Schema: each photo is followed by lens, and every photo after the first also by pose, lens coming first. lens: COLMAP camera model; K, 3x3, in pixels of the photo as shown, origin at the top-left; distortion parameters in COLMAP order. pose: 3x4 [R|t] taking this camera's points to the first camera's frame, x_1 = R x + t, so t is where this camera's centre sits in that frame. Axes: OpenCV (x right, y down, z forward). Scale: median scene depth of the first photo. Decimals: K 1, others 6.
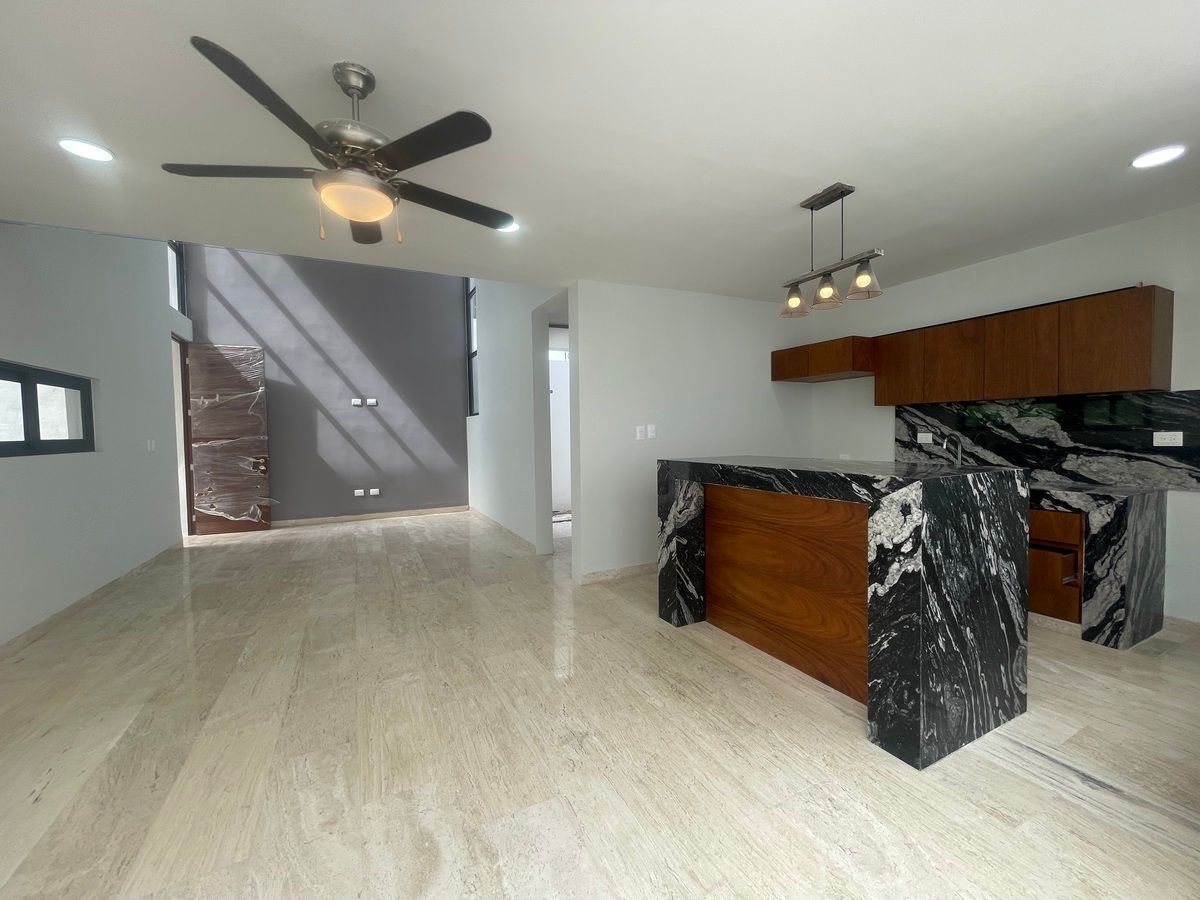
lens RADIAL K [[487.1, 0, 603.4], [0, 487.1, 450.2], [0, 0, 1]] dist [-0.003049, 0.000300]
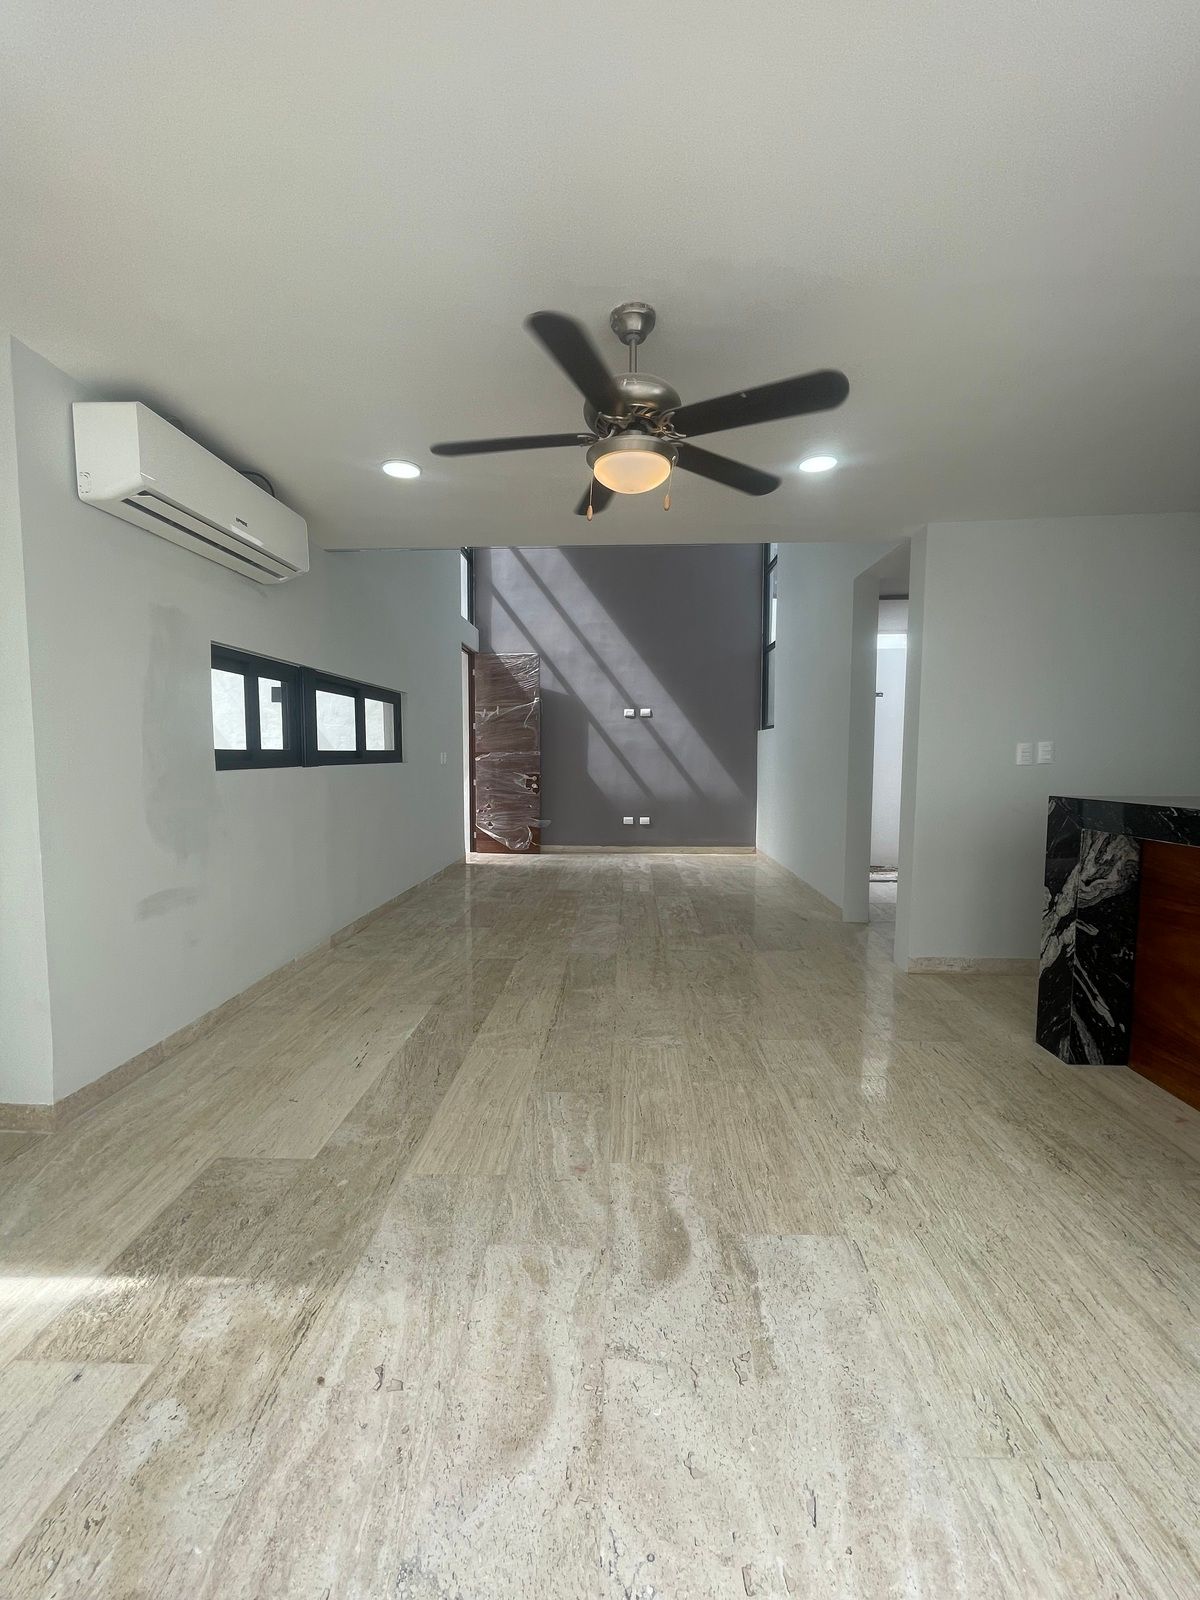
lens RADIAL K [[649.5, 0, 600.4], [0, 649.5, 804.1], [0, 0, 1]] dist [-0.003049, 0.000300]
pose [[0.870480, 0.054914, -0.489130, 0.017601], [-0.034556, 0.998123, 0.050559, 0.008338], [0.490988, -0.027108, 0.870744, -0.015062]]
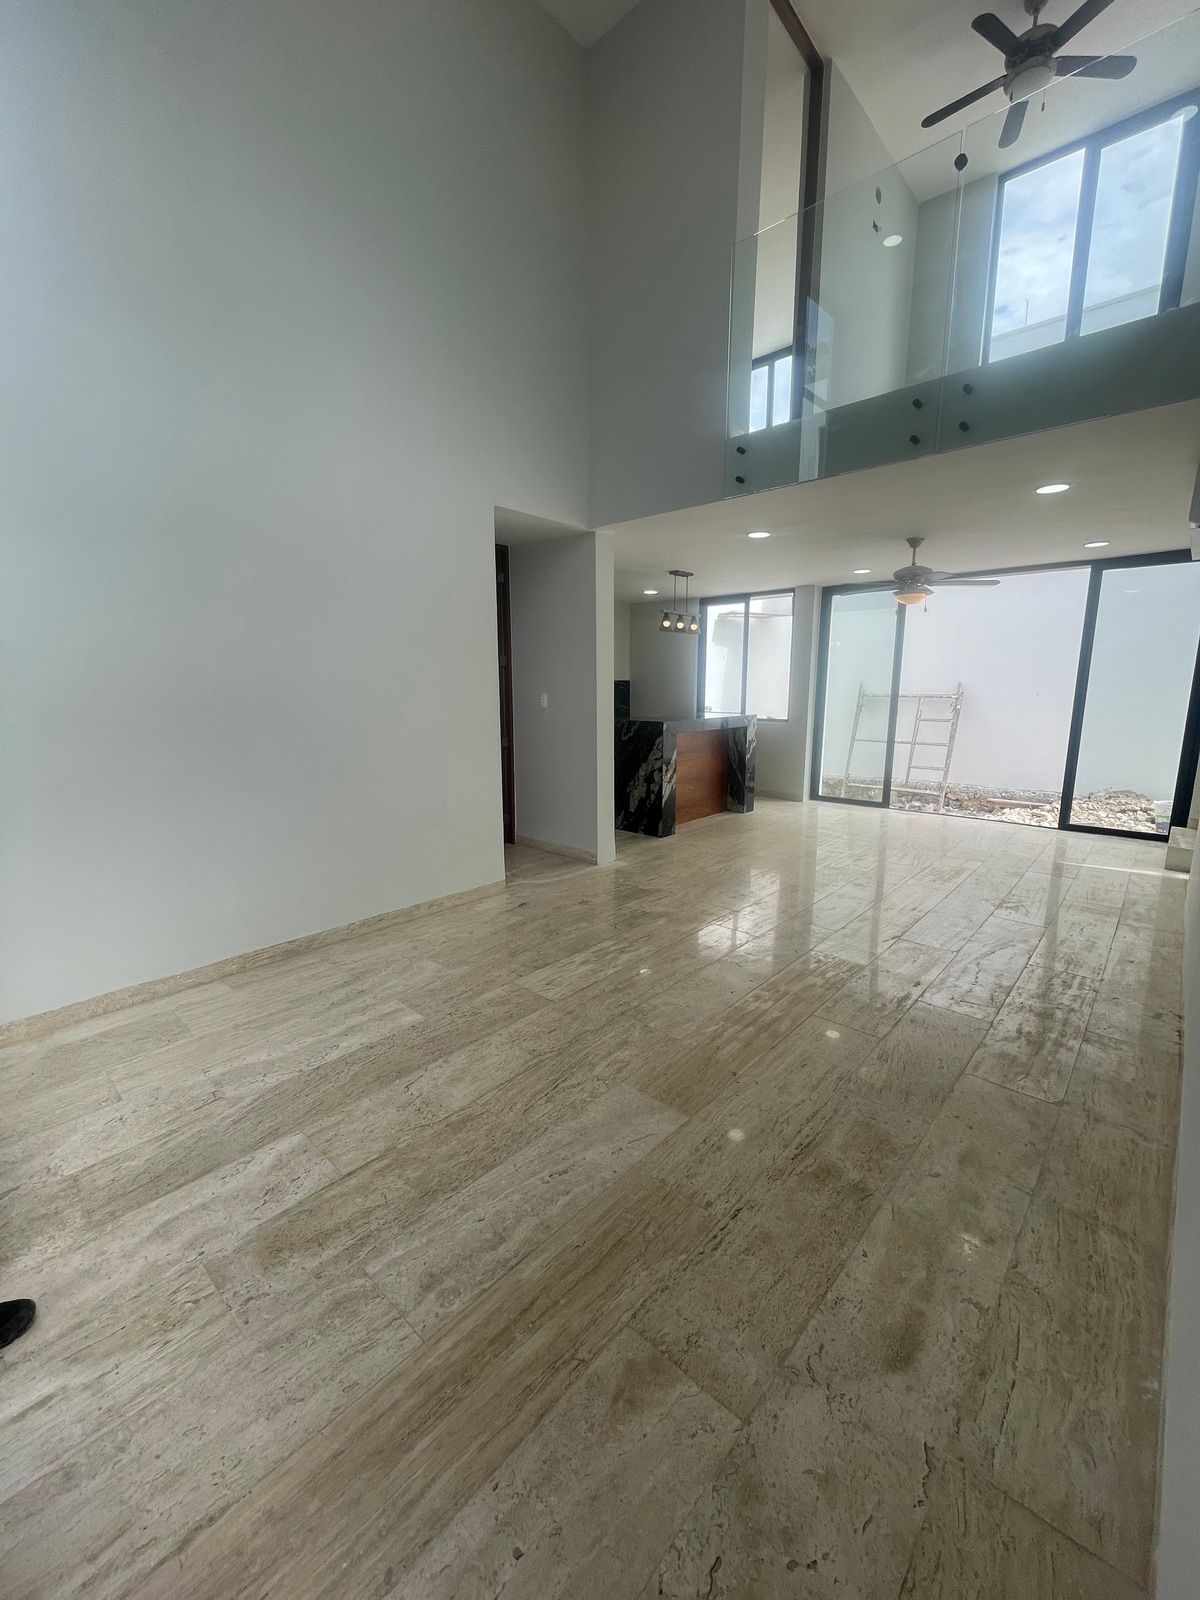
lens RADIAL K [[649.5, 0, 597.2], [0, 649.5, 800.2], [0, 0, 1]] dist [-0.003049, 0.000300]
pose [[-0.347978, -0.151922, 0.925111, -1.642549], [0.044226, 0.983024, 0.178068, -0.104291], [-0.936459, 0.102878, -0.335352, 1.945478]]
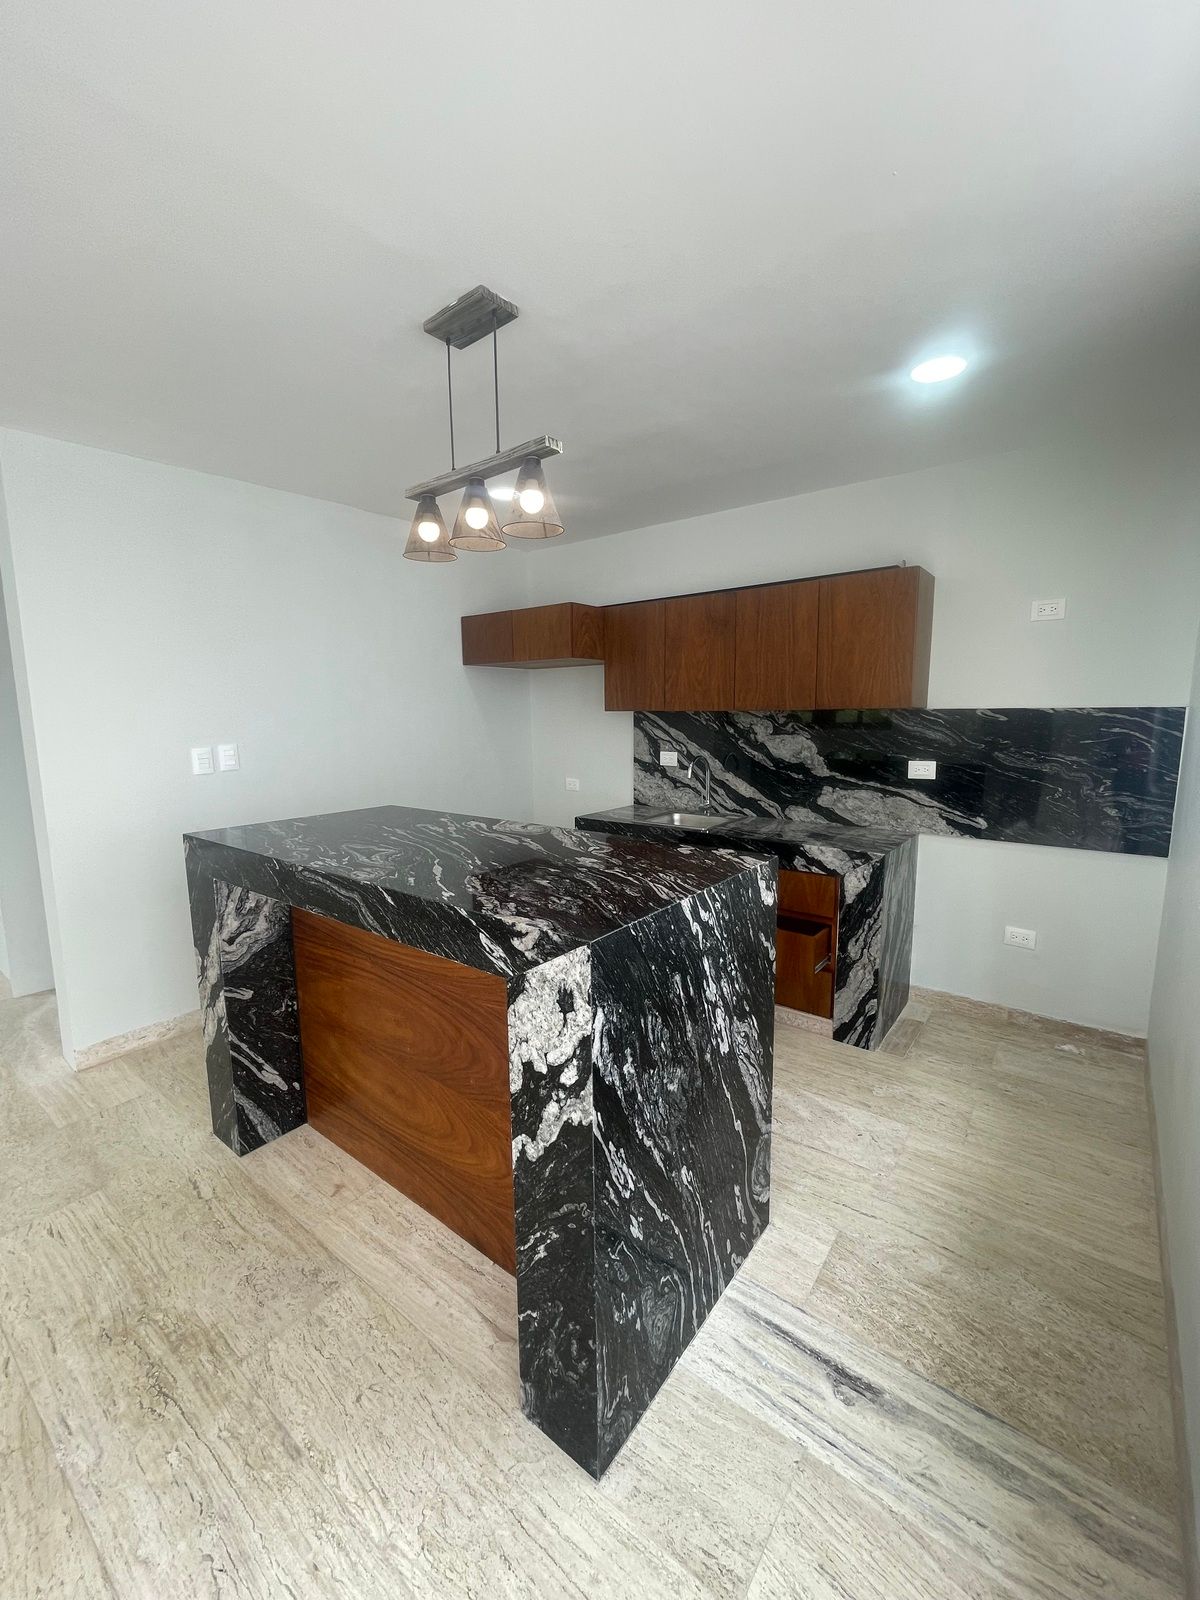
lens RADIAL K [[649.5, 0, 598.9], [0, 649.5, 803.8], [0, 0, 1]] dist [-0.003049, 0.000300]
pose [[0.906527, -0.052927, 0.418816, 0.236945], [0.010808, 0.994694, 0.102308, -0.079466], [-0.422008, -0.088219, 0.902289, 0.258929]]
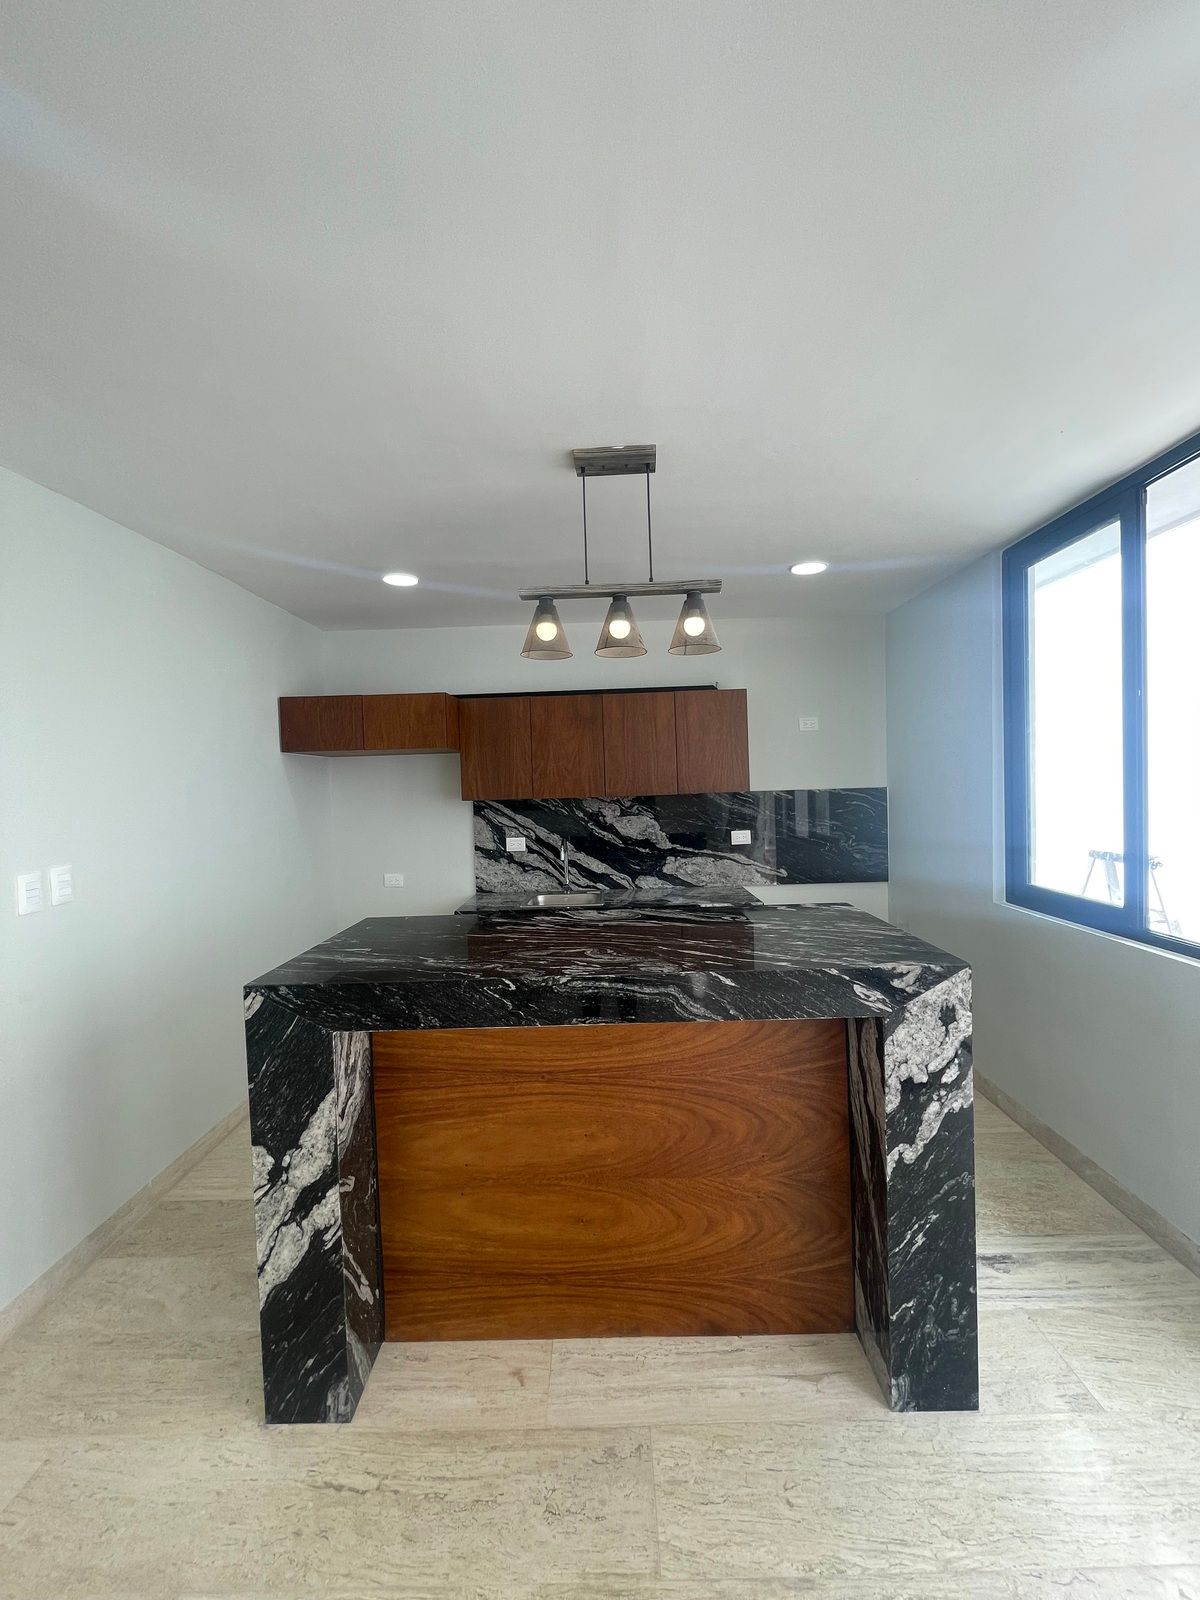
lens RADIAL K [[649.5, 0, 600.8], [0, 649.5, 803.7], [0, 0, 1]] dist [-0.003049, 0.000300]
pose [[0.468164, -0.024125, 0.883312, -0.196746], [0.057039, 0.998368, -0.002964, -0.105187], [-0.881799, 0.051770, 0.468776, 0.591320]]
